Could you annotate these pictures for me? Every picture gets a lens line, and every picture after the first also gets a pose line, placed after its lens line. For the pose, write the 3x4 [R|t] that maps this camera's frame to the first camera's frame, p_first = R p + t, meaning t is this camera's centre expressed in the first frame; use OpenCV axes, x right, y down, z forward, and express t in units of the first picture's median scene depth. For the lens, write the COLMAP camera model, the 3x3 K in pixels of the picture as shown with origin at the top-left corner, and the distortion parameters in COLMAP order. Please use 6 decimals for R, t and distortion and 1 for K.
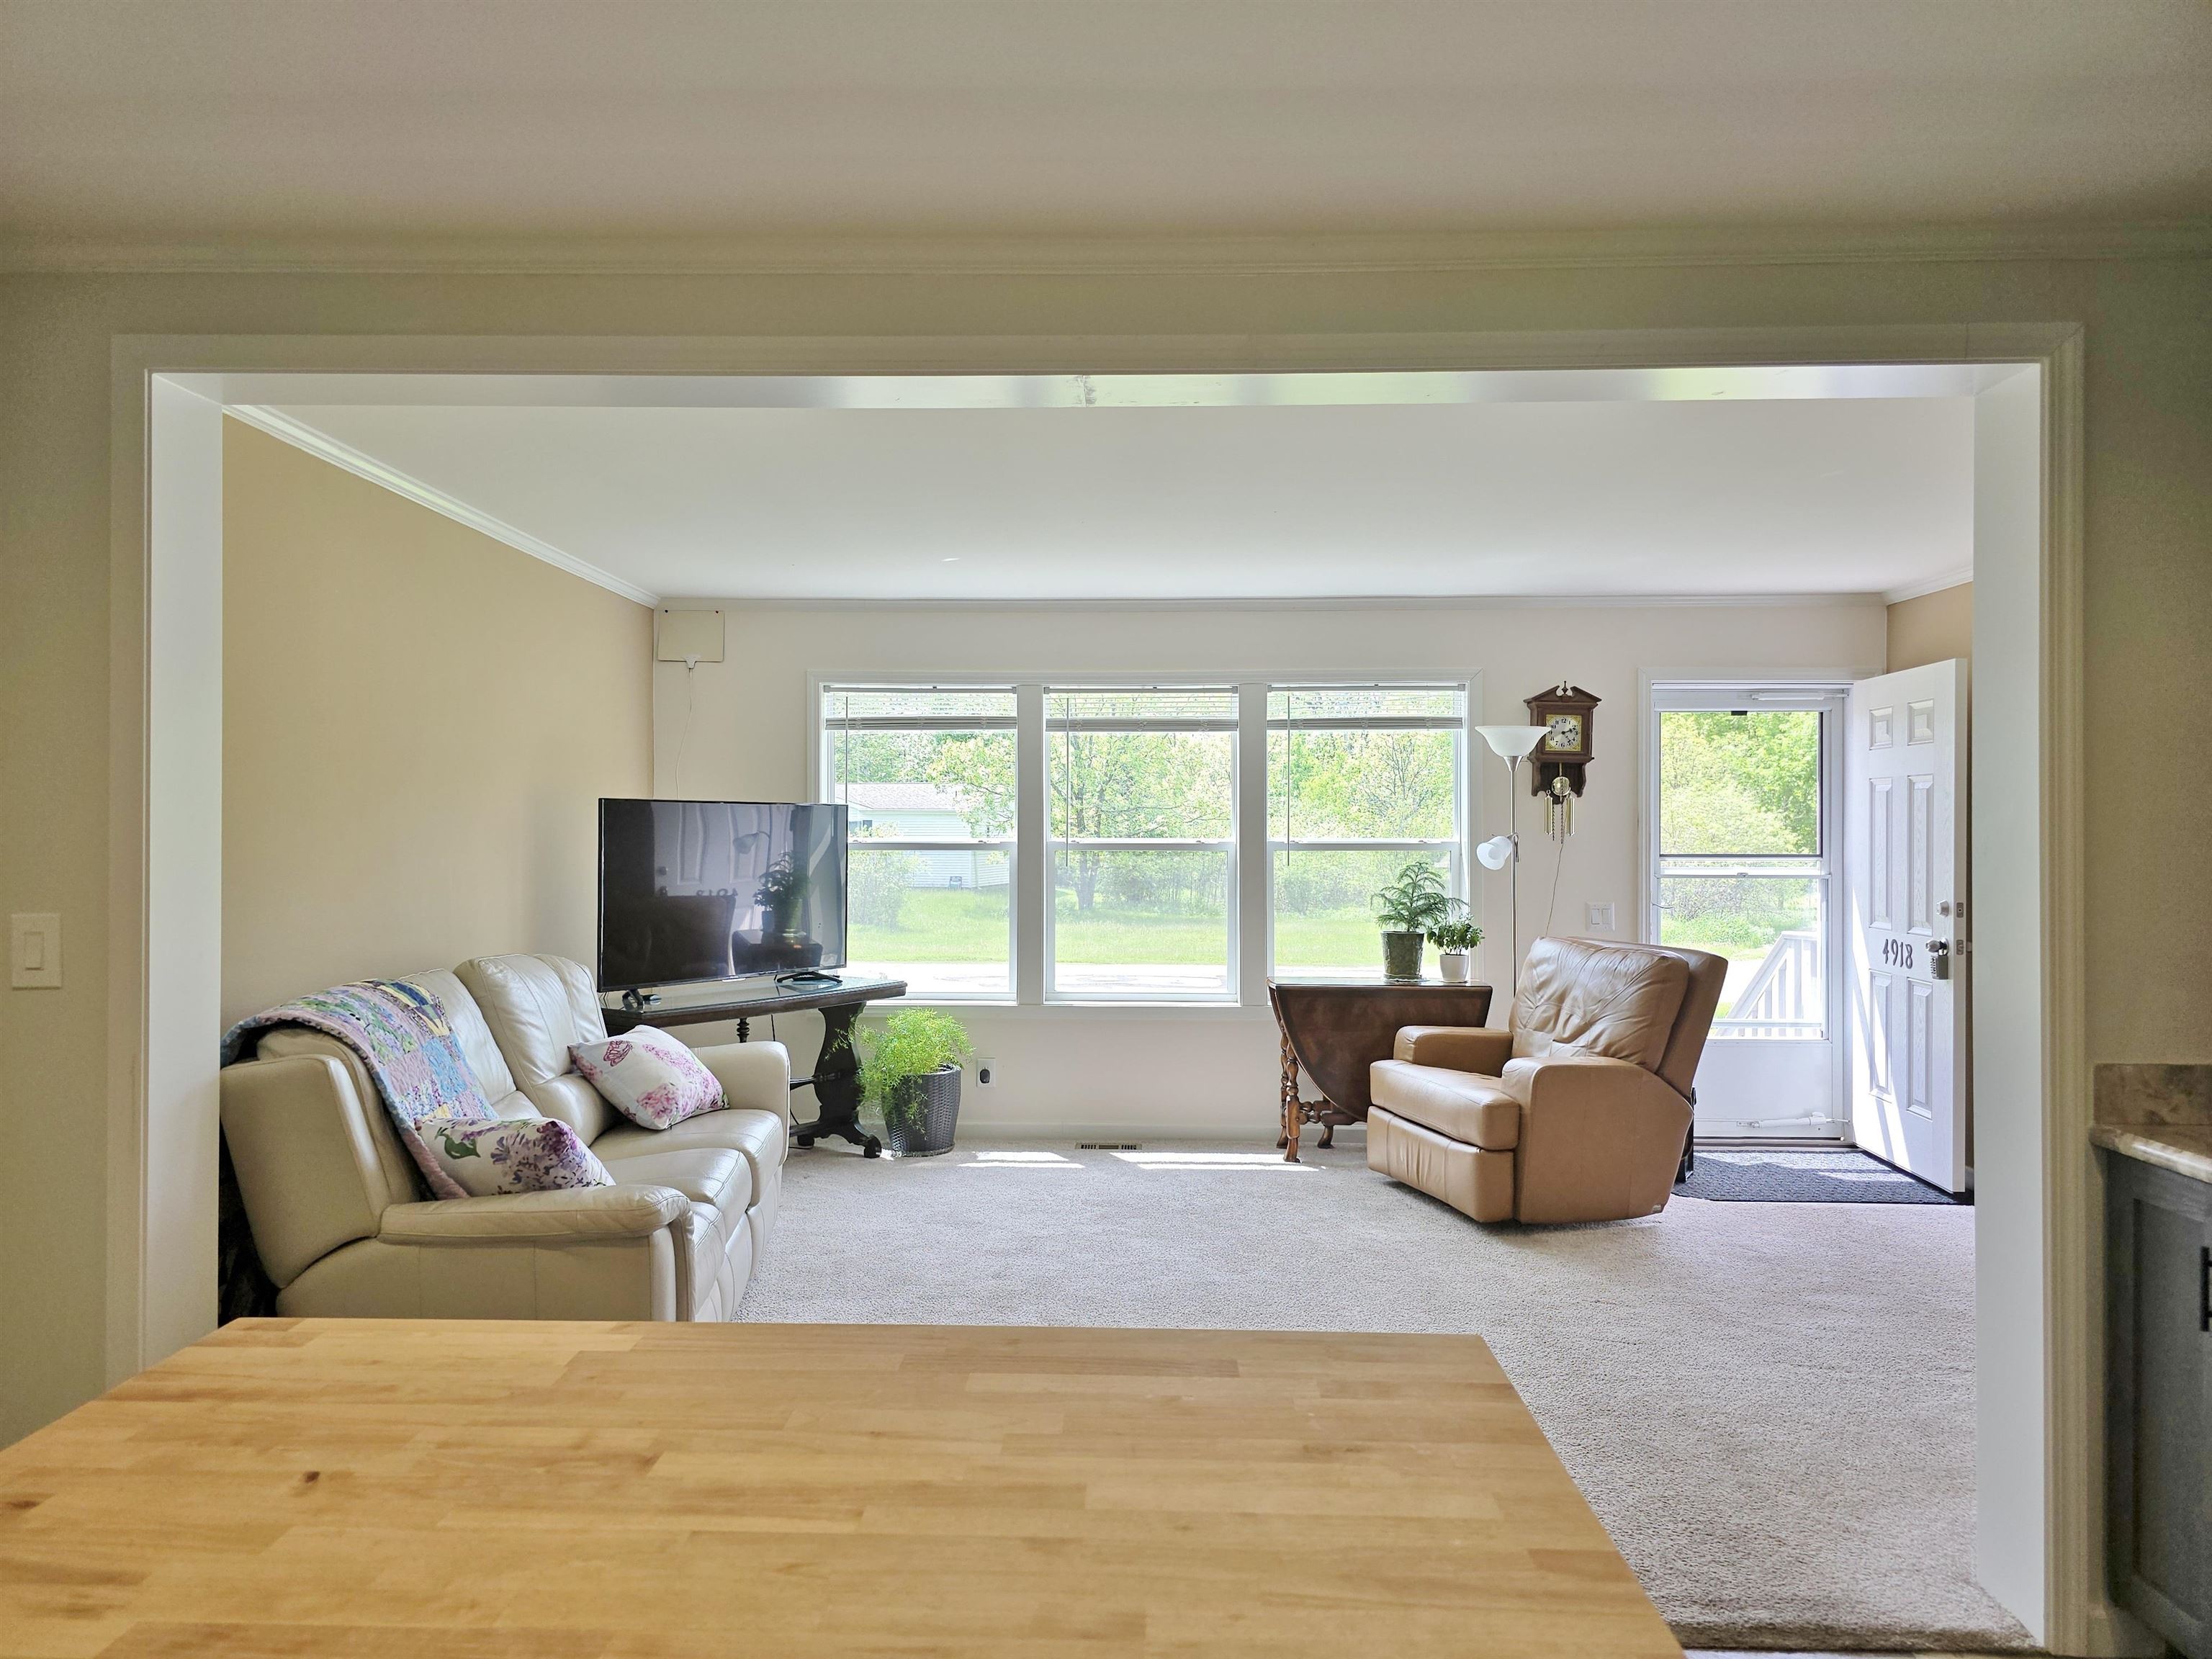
lens RADIAL K [[1483.2, 0, 1085.3], [0, 1483.2, 812.2], [0, 0, 1]] dist [0.033680, -0.015610]
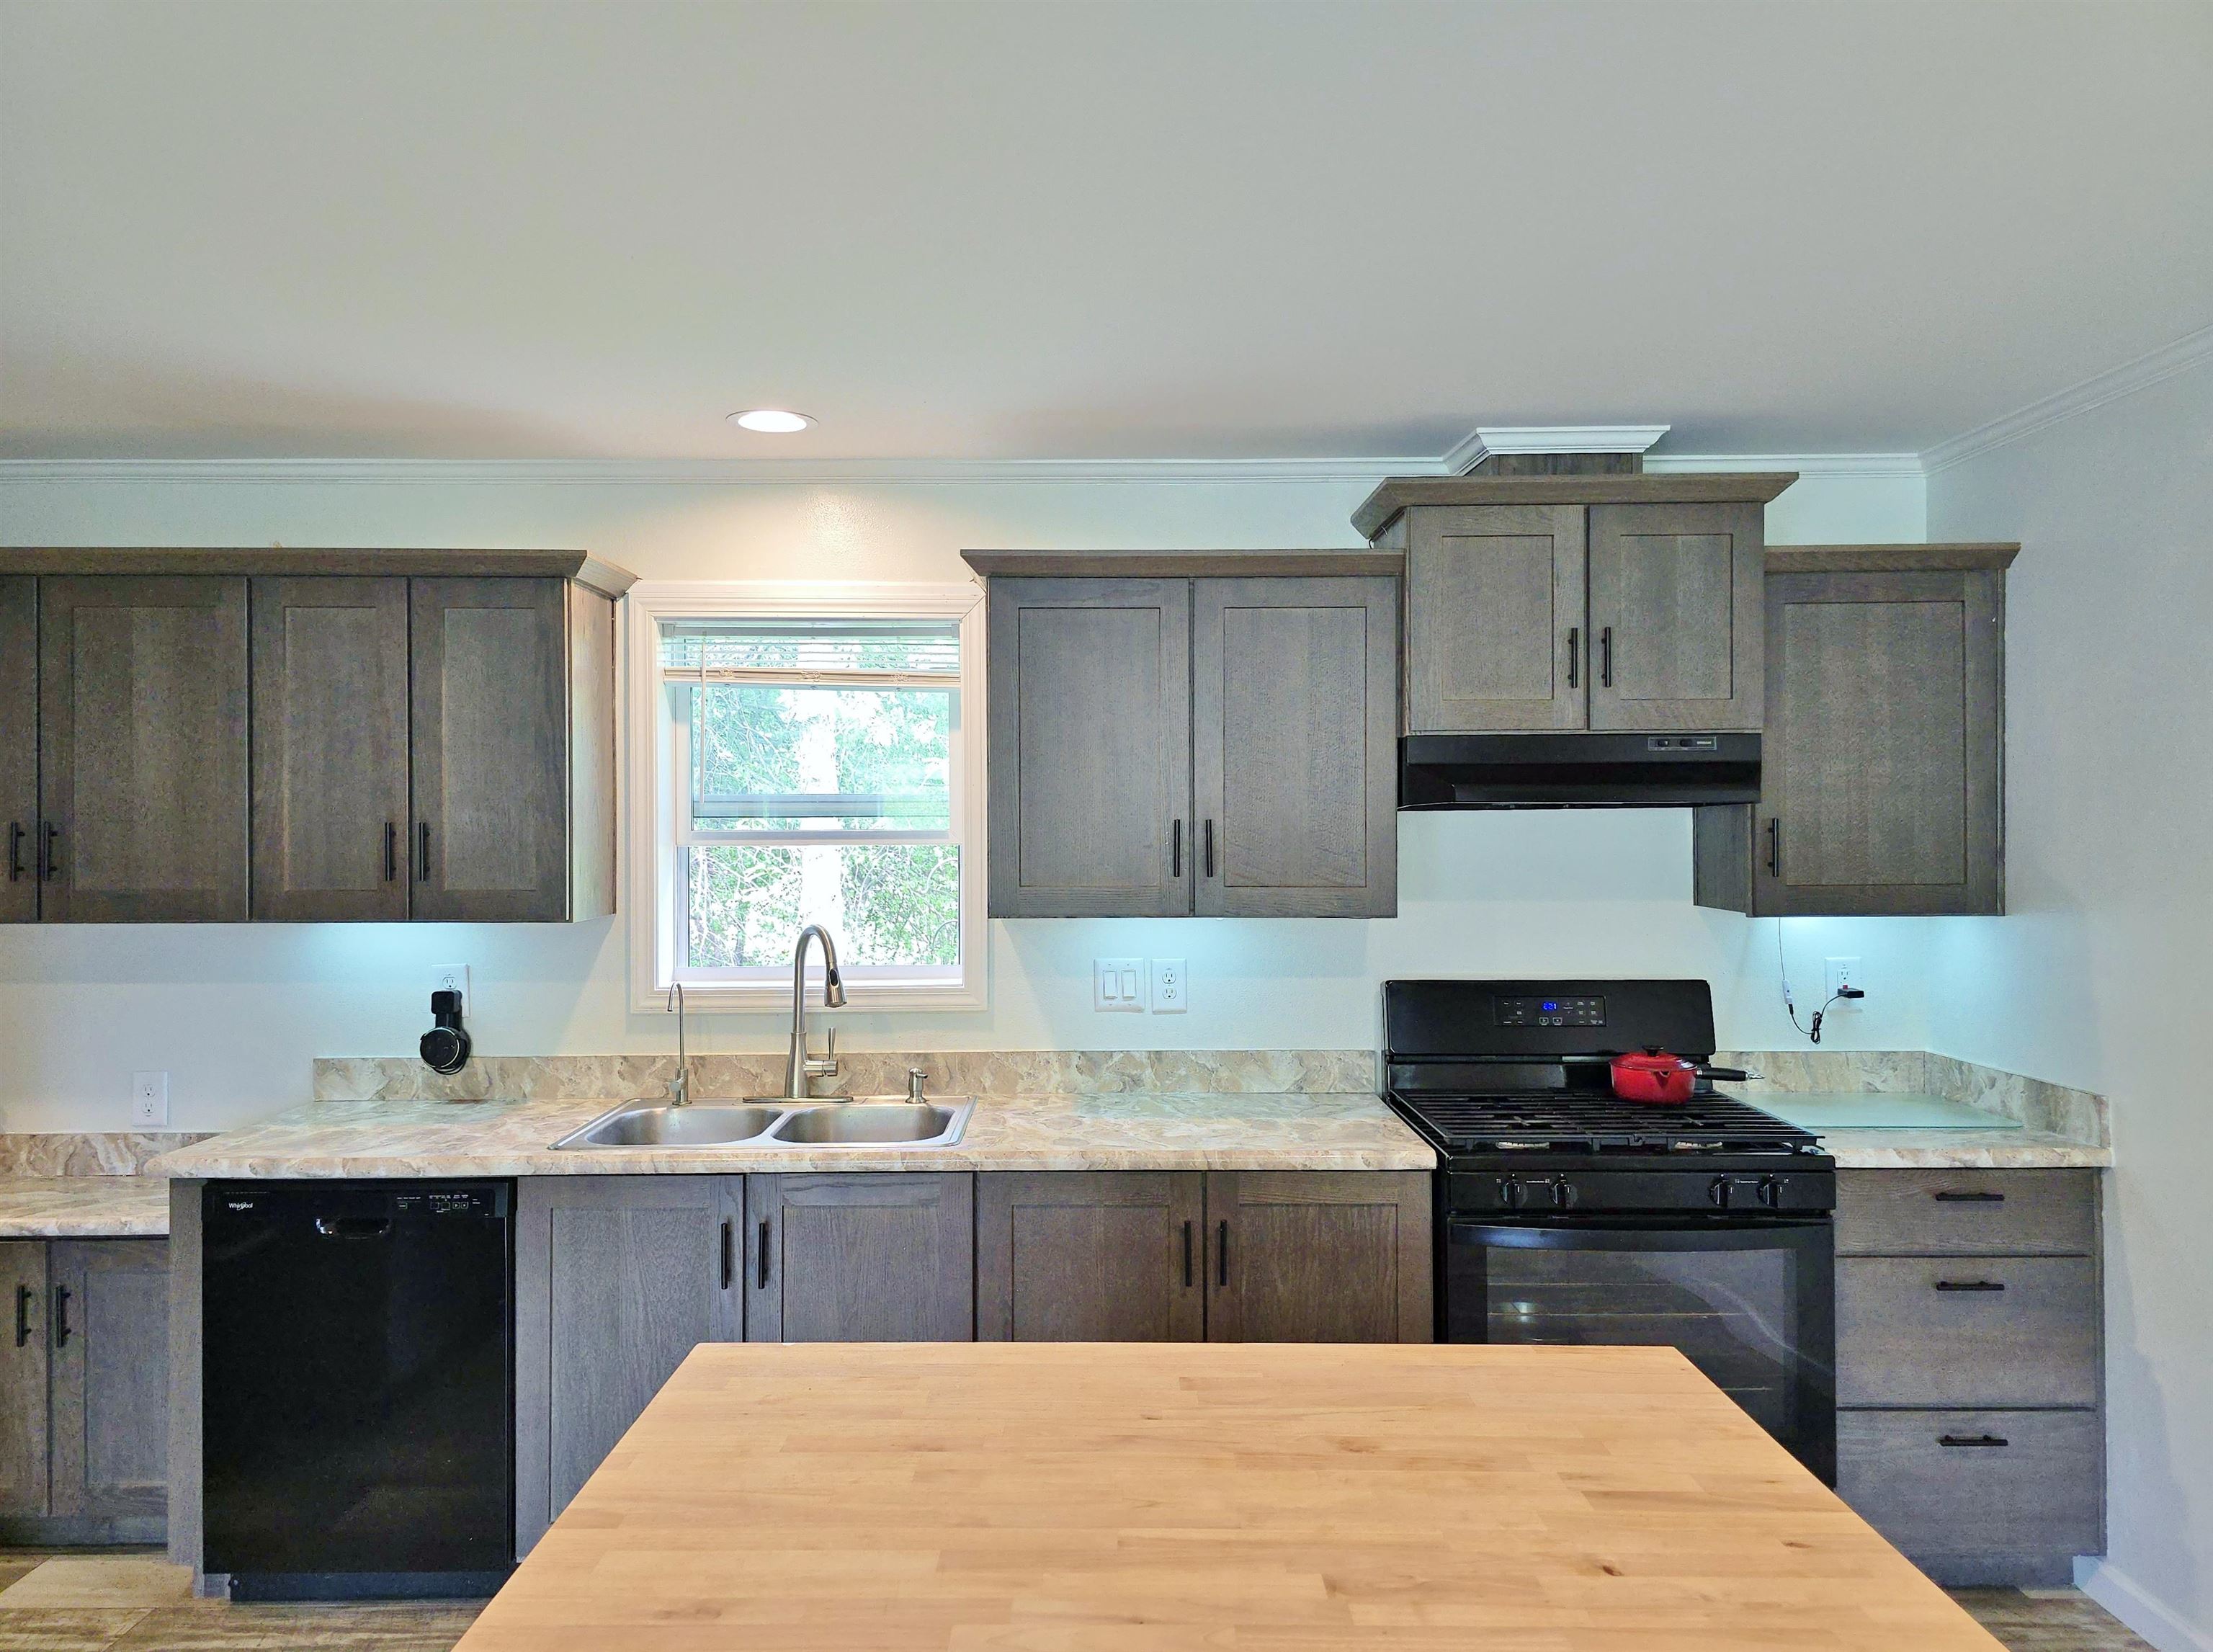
lens RADIAL K [[1483.9, 0, 1100.3], [0, 1483.9, 814.9], [0, 0, 1]] dist [0.033680, -0.015610]
pose [[-0.999318, 0.000585, -0.036920, -0.015551], [0.001212, 0.999856, -0.016955, -0.021952], [0.036905, -0.016988, -0.999174, 0.400922]]
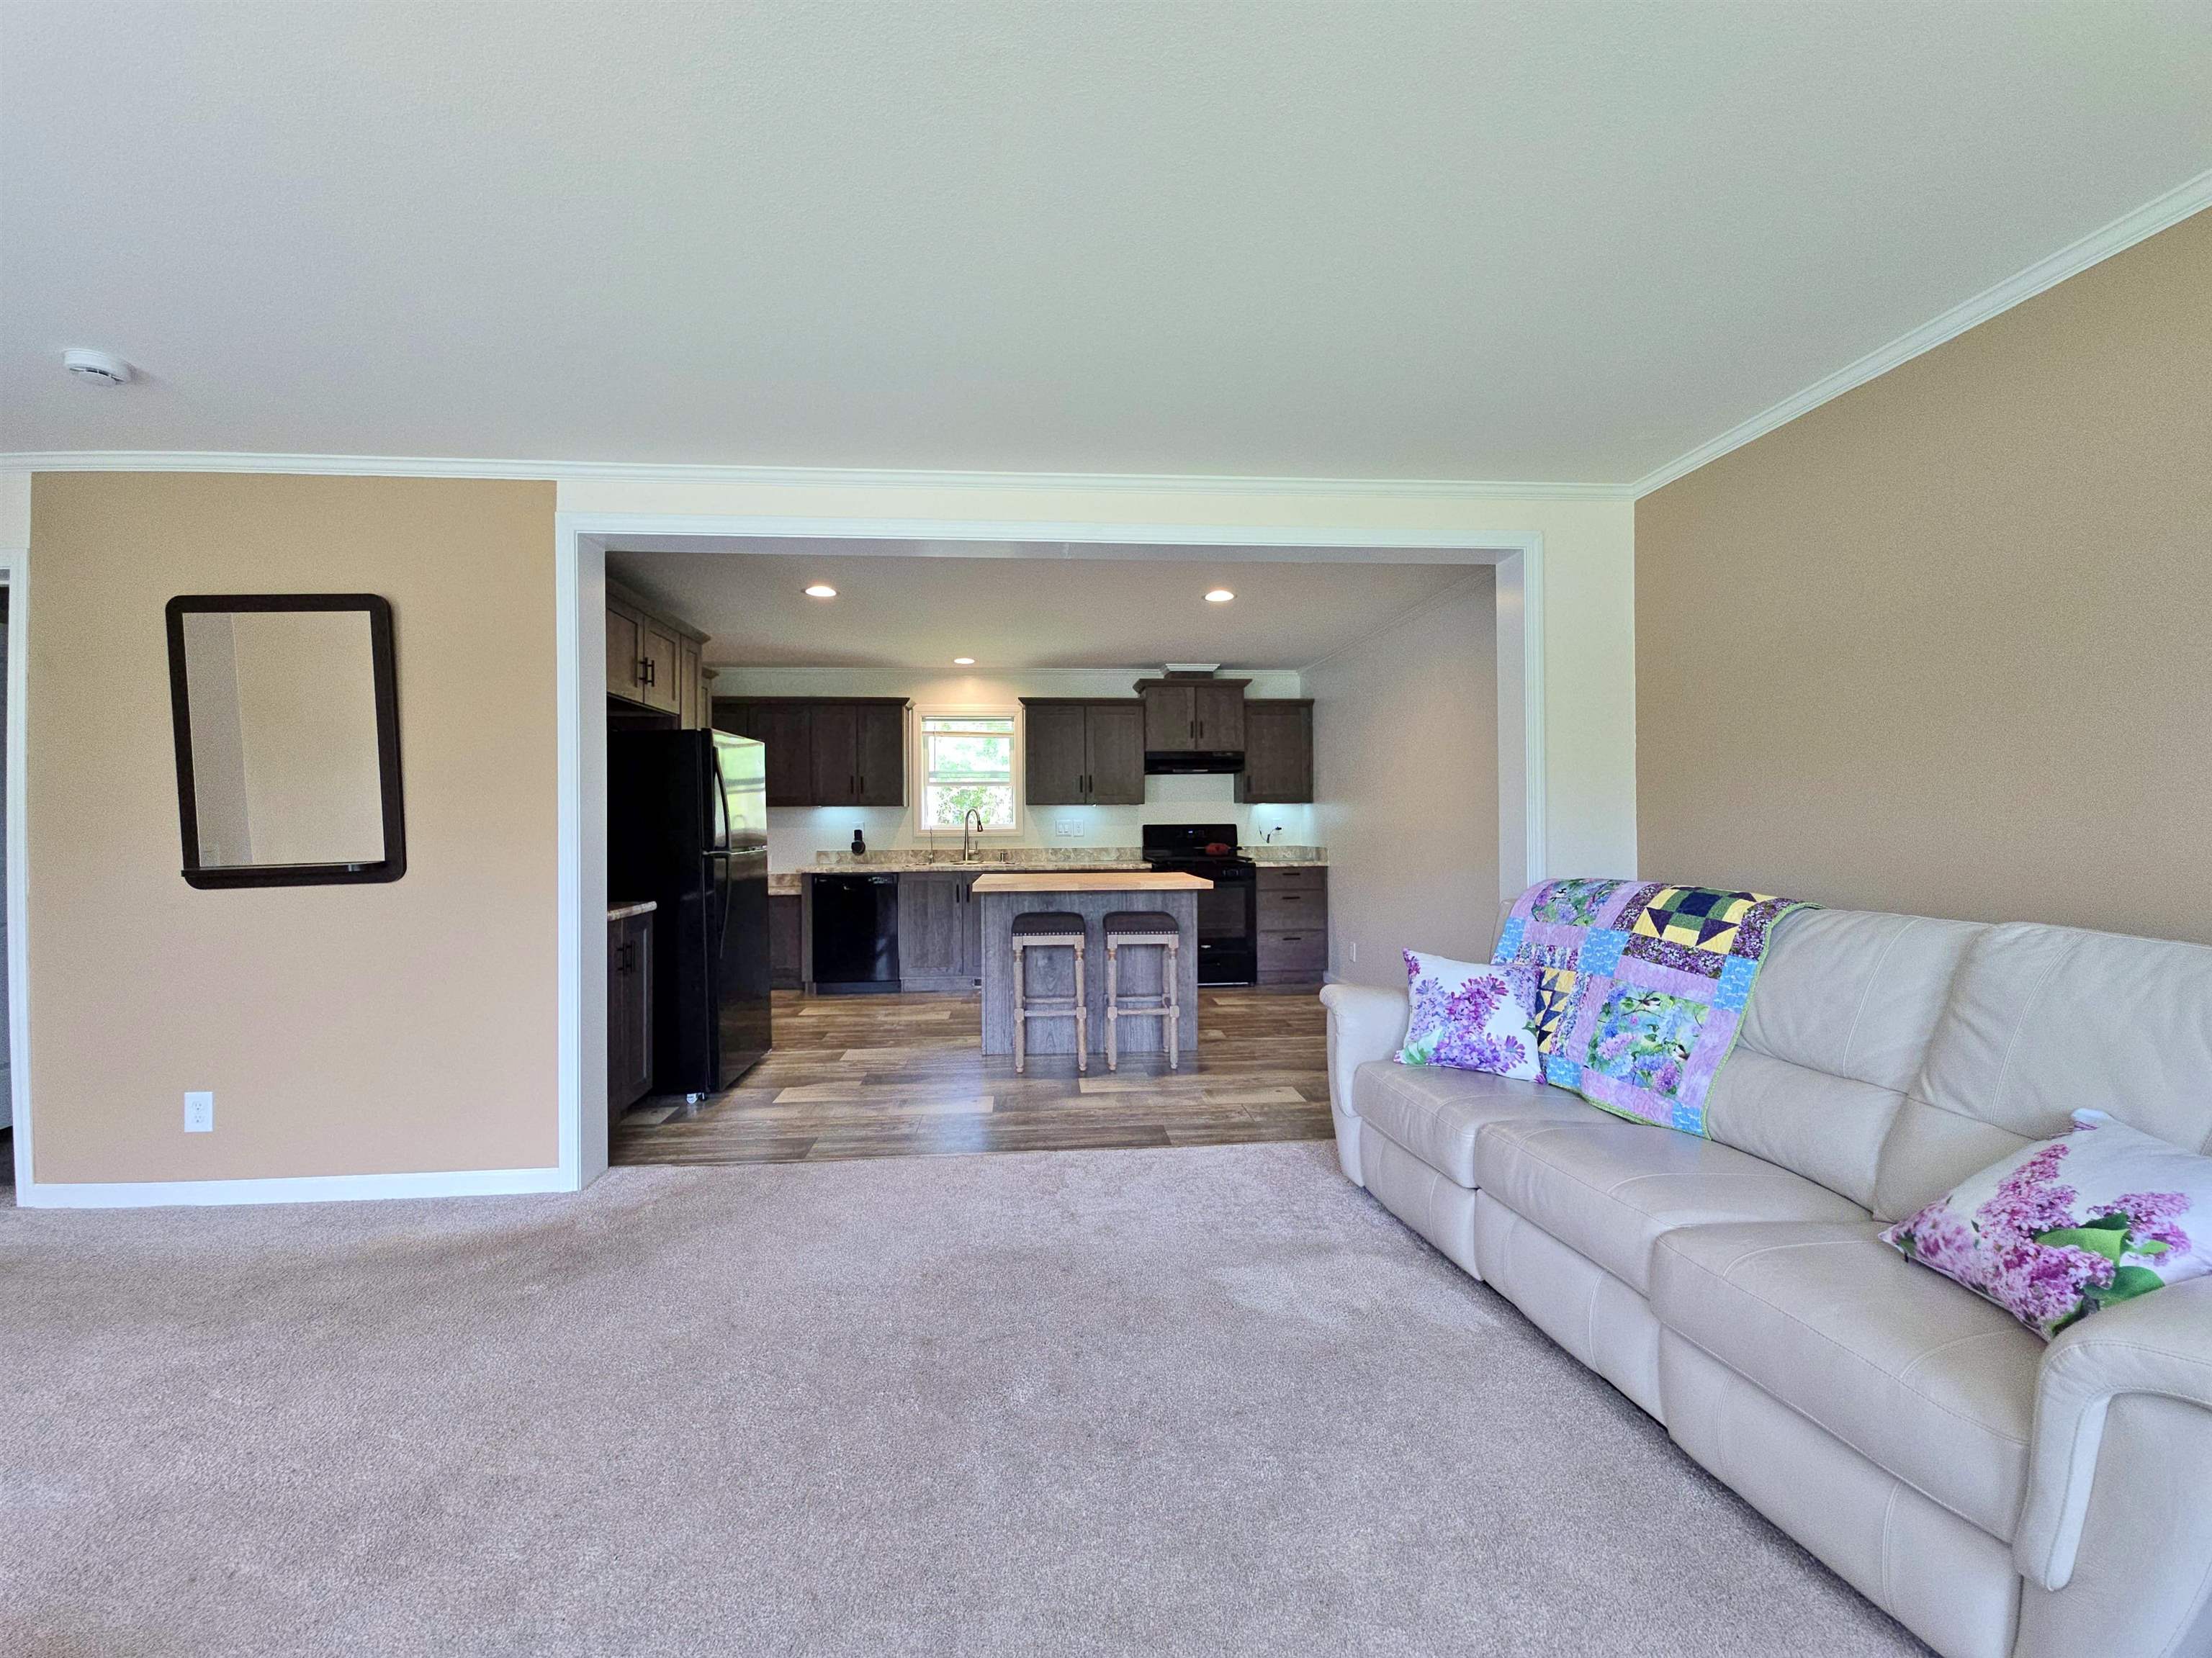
lens RADIAL K [[899.7, 0, 1095.8], [0, 899.7, 821.5], [0, 0, 1]] dist [-0.002291, -0.003338]
pose [[-0.994158, 0.004147, -0.107853, 0.041547], [0.005197, 0.999942, -0.009454, 0.039727], [0.107807, -0.009959, -0.994122, 0.999431]]
